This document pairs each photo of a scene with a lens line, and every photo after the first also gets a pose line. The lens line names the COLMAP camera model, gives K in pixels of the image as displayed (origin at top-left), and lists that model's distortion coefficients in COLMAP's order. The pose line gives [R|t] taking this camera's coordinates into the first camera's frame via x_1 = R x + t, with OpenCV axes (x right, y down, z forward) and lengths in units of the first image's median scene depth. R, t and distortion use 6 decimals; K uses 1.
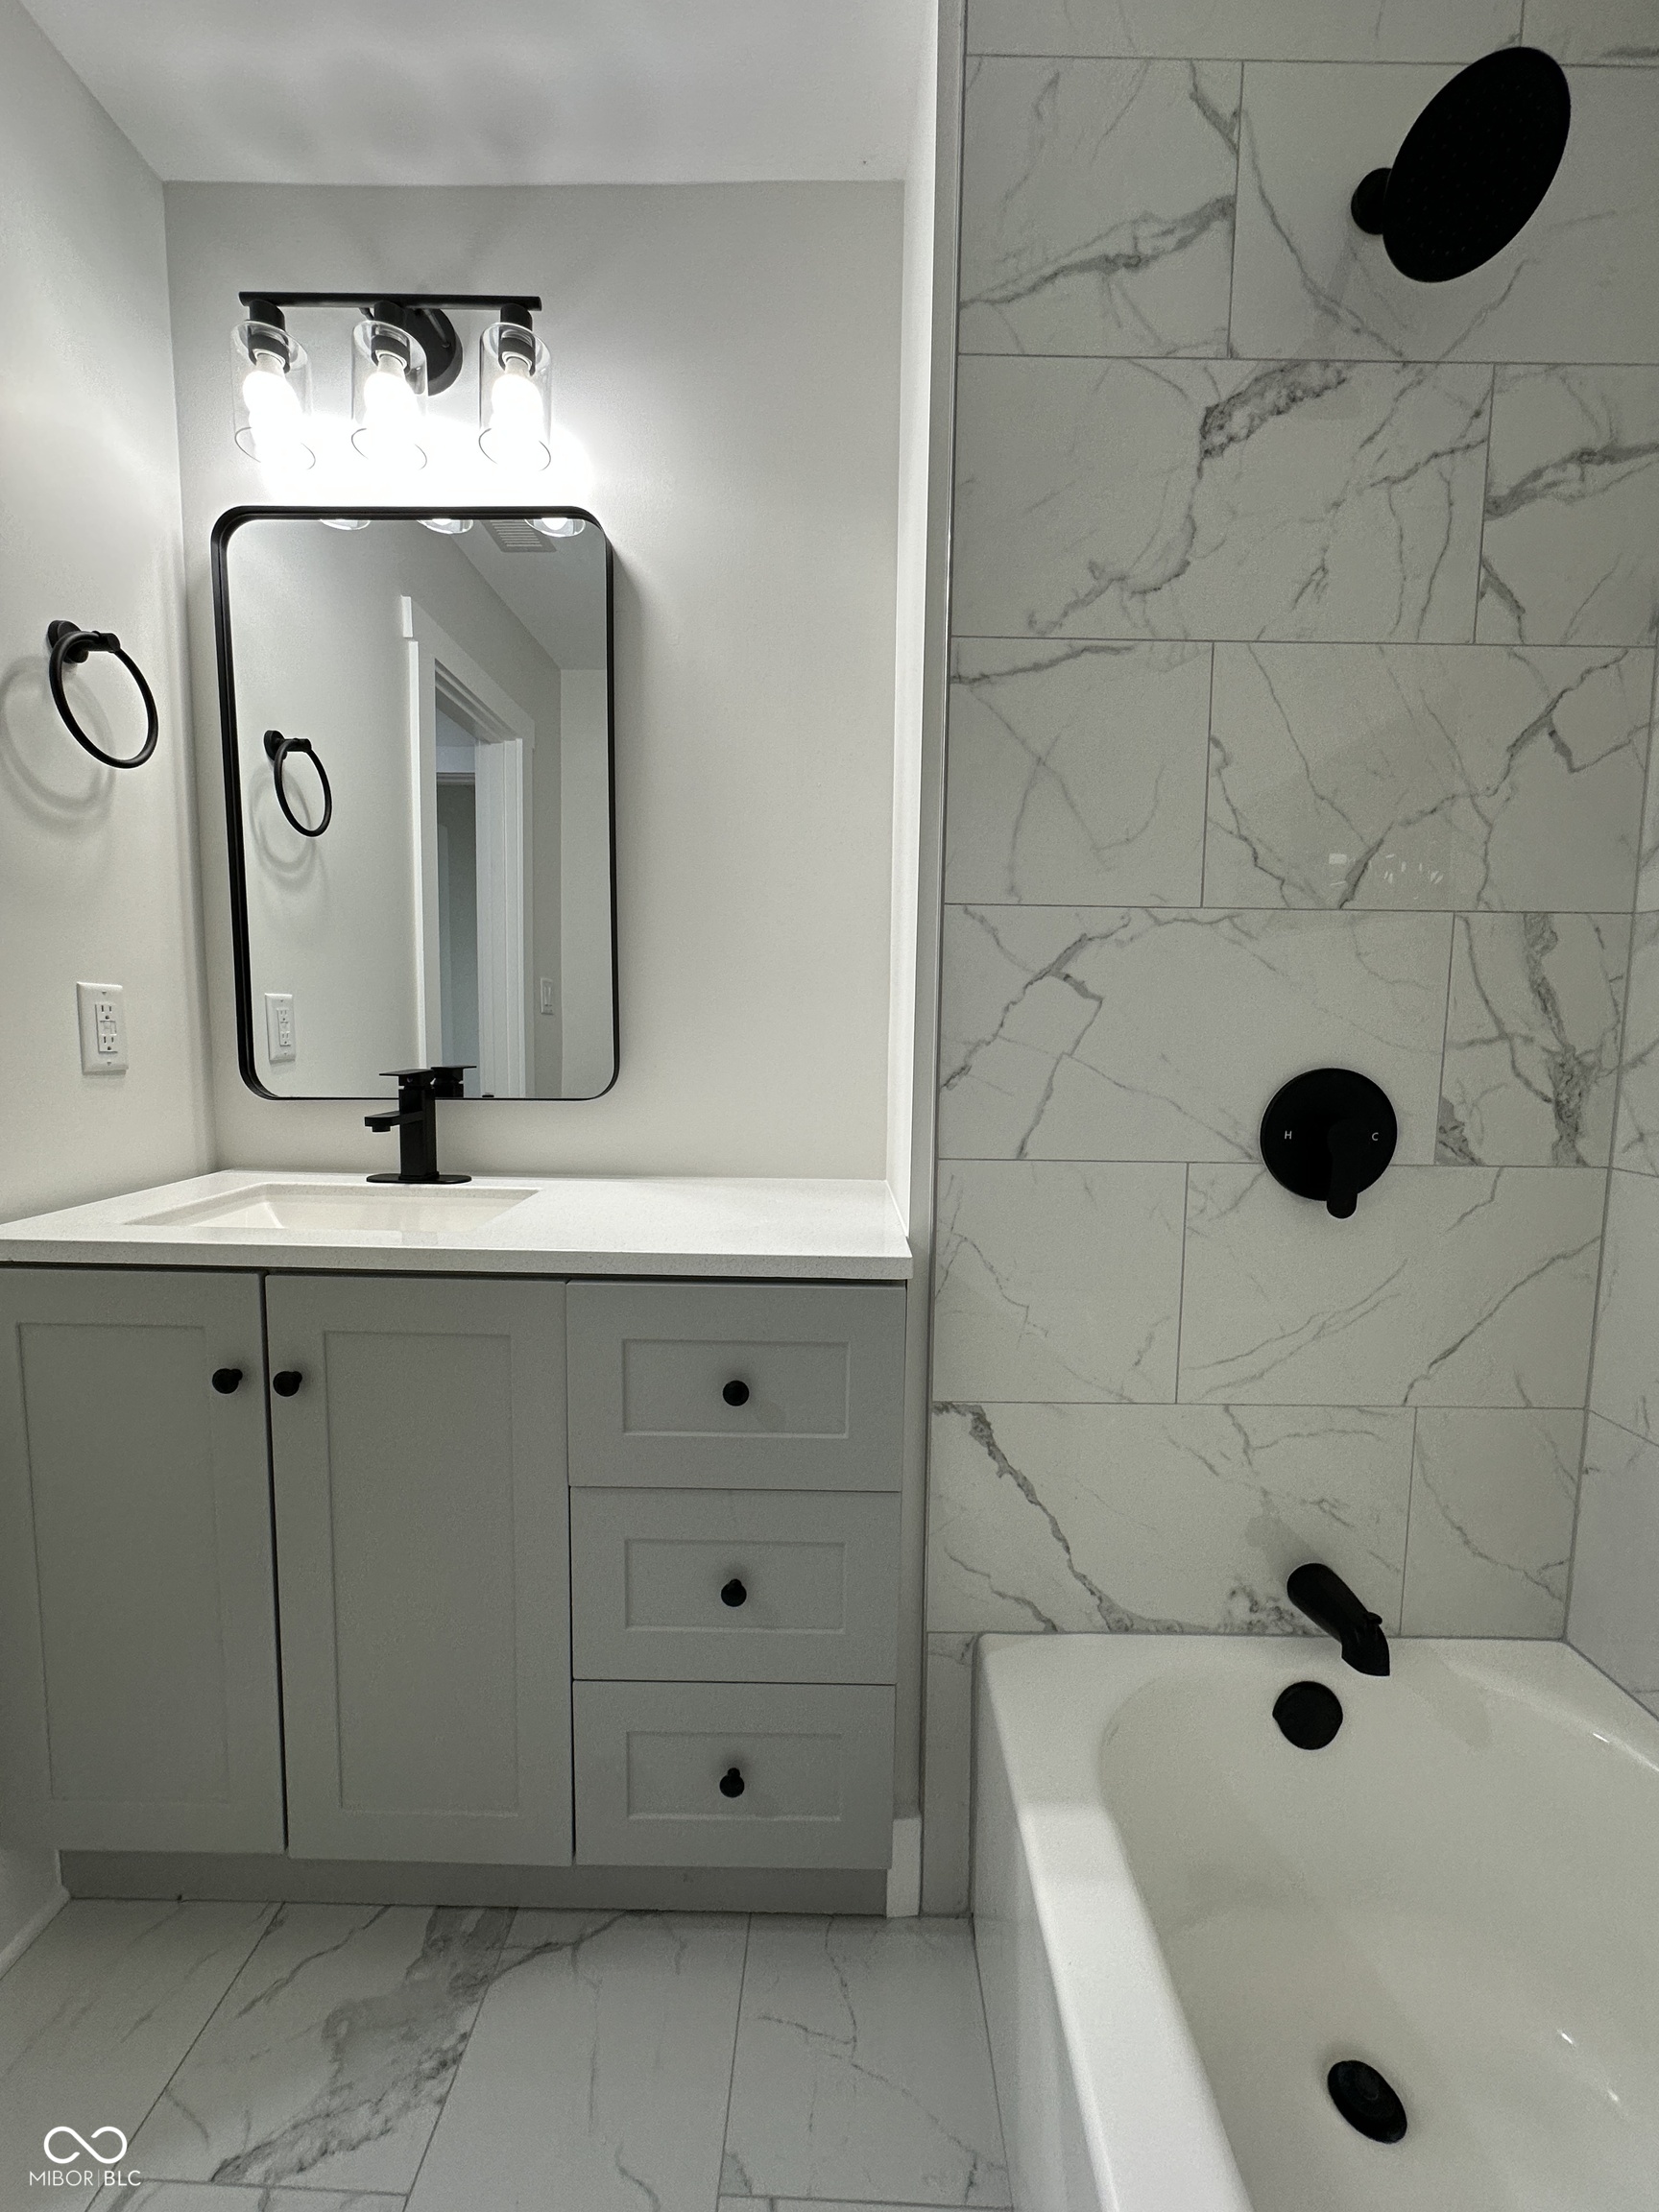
lens RADIAL K [[882.8, 0, 827.6], [0, 882.8, 1104.5], [0, 0, 1]] dist [-0.003152, 0.000804]
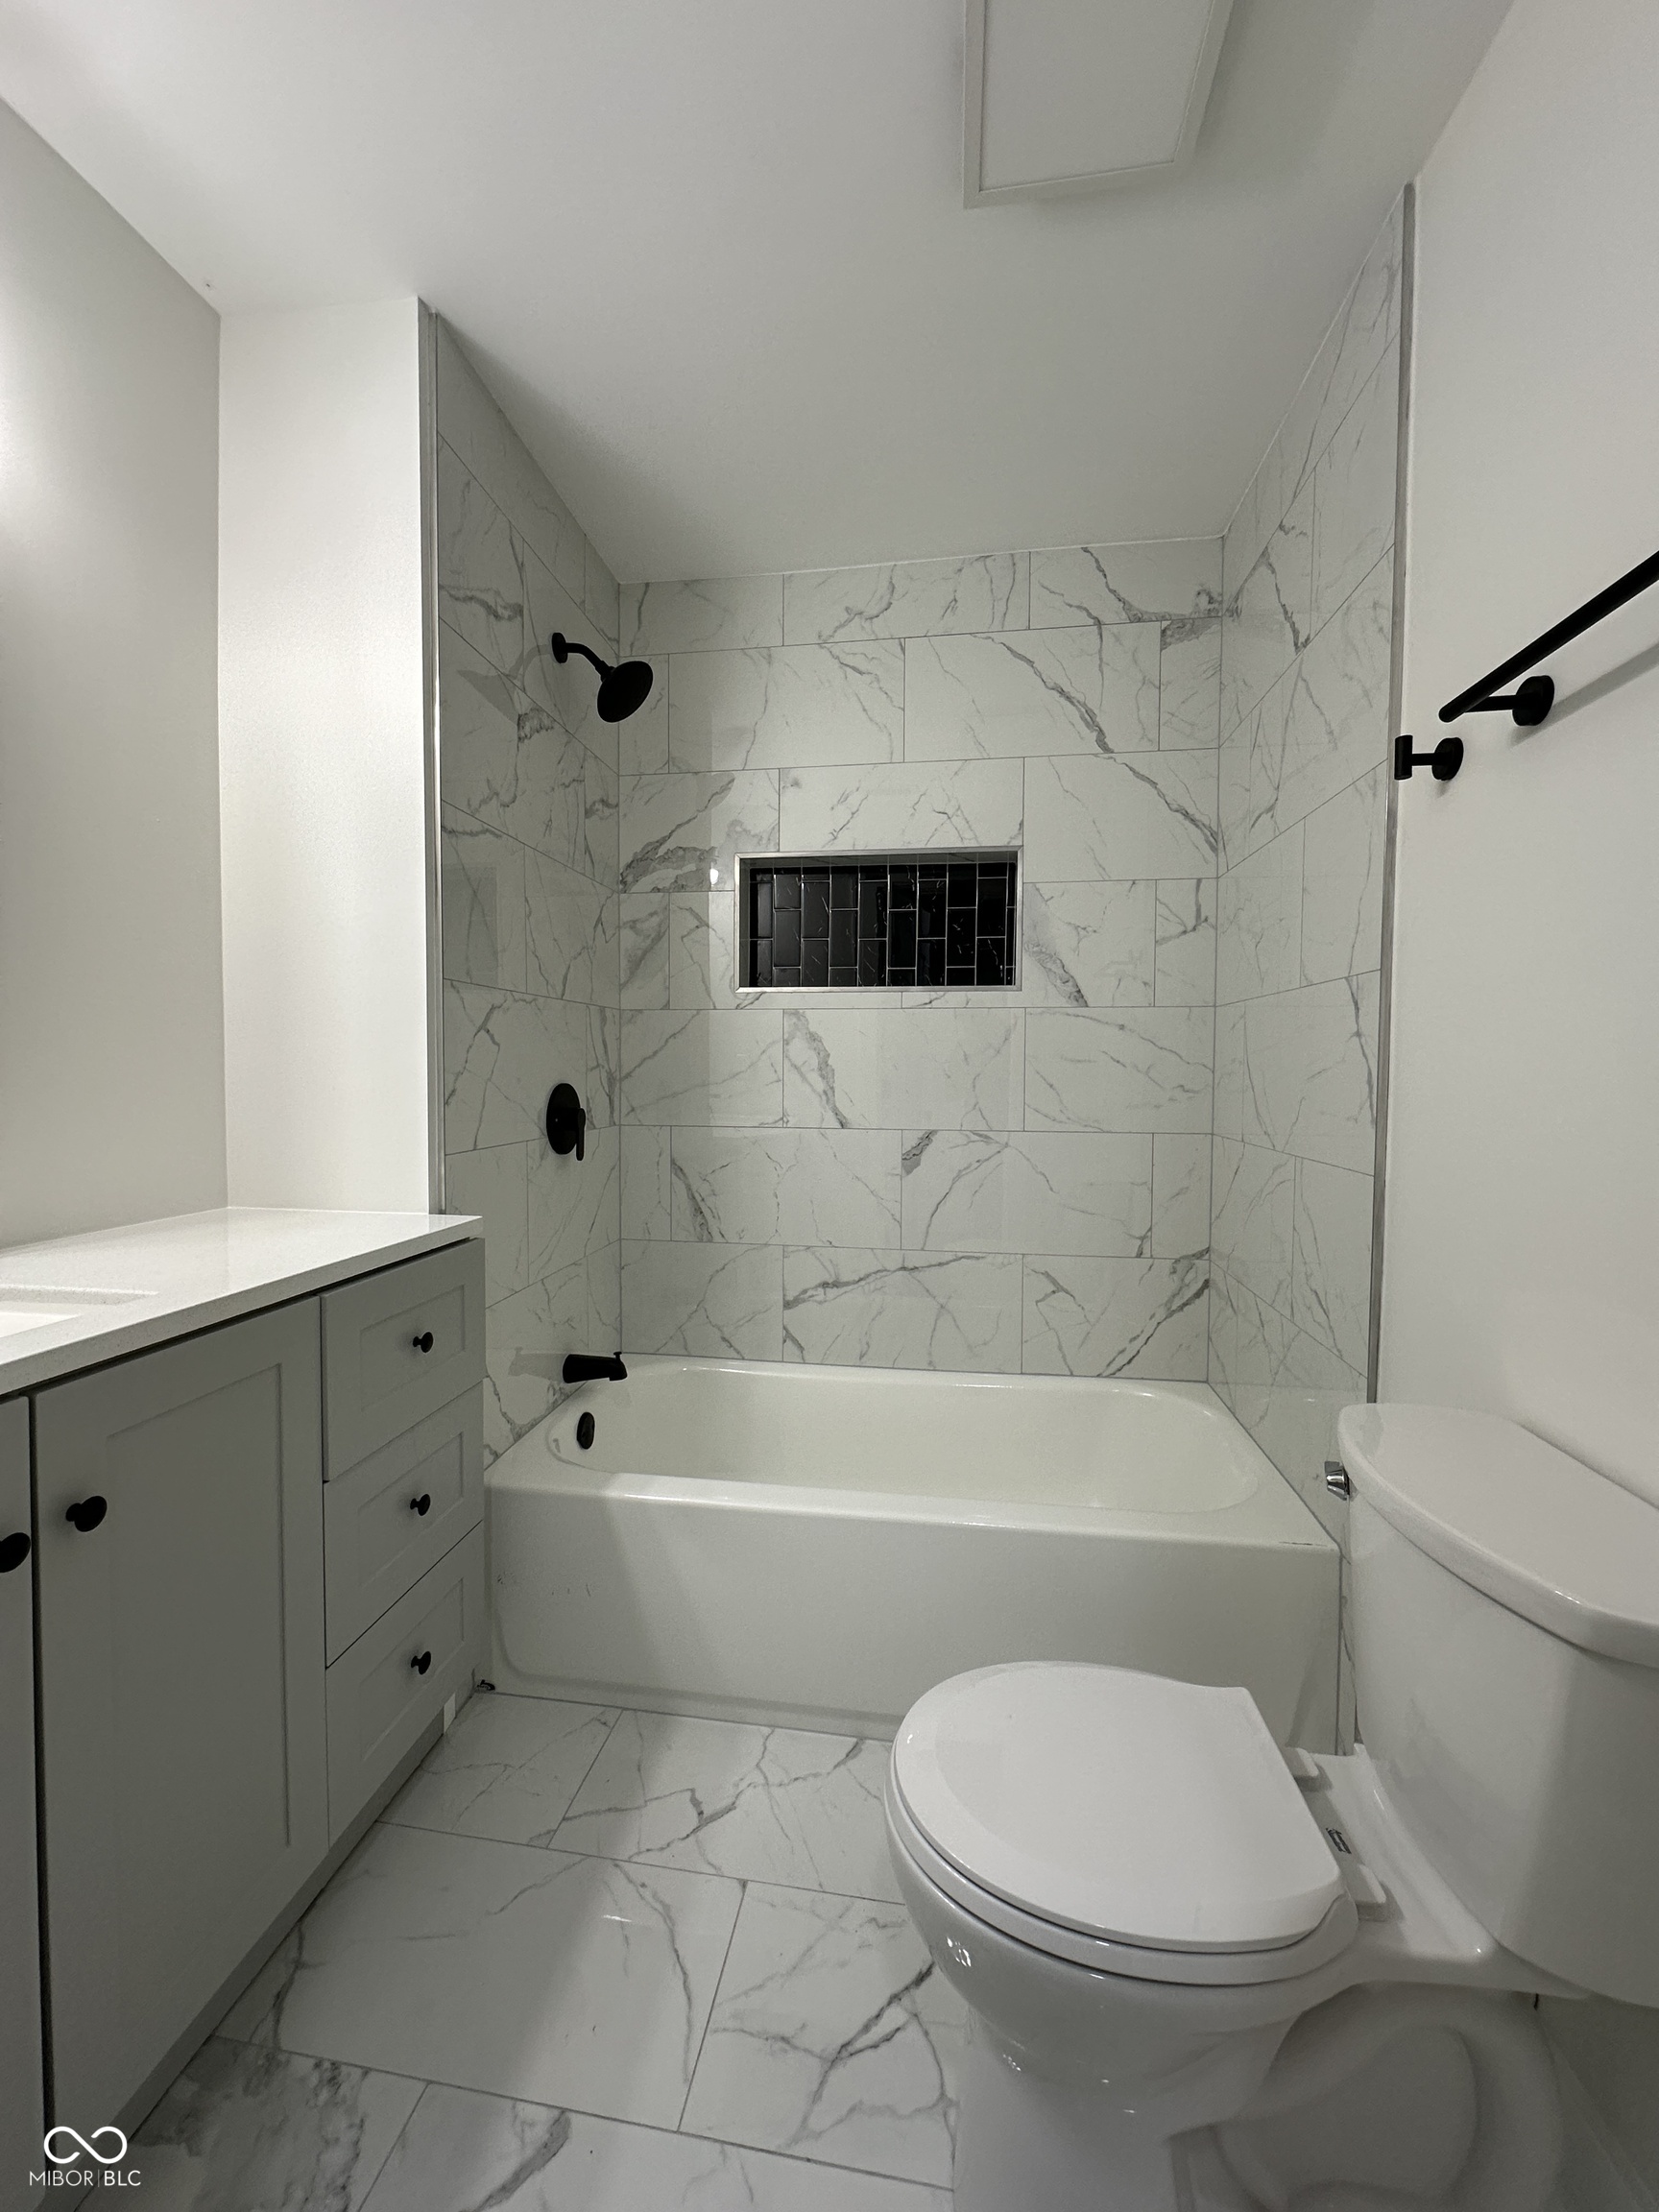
lens RADIAL K [[882.8, 0, 827.6], [0, 882.8, 1104.5], [0, 0, 1]] dist [-0.003152, 0.000804]
pose [[0.135901, -0.054023, 0.989248, -1.206633], [0.084472, 0.995508, 0.042761, -0.029113], [-0.987115, 0.077753, 0.139854, 0.186078]]
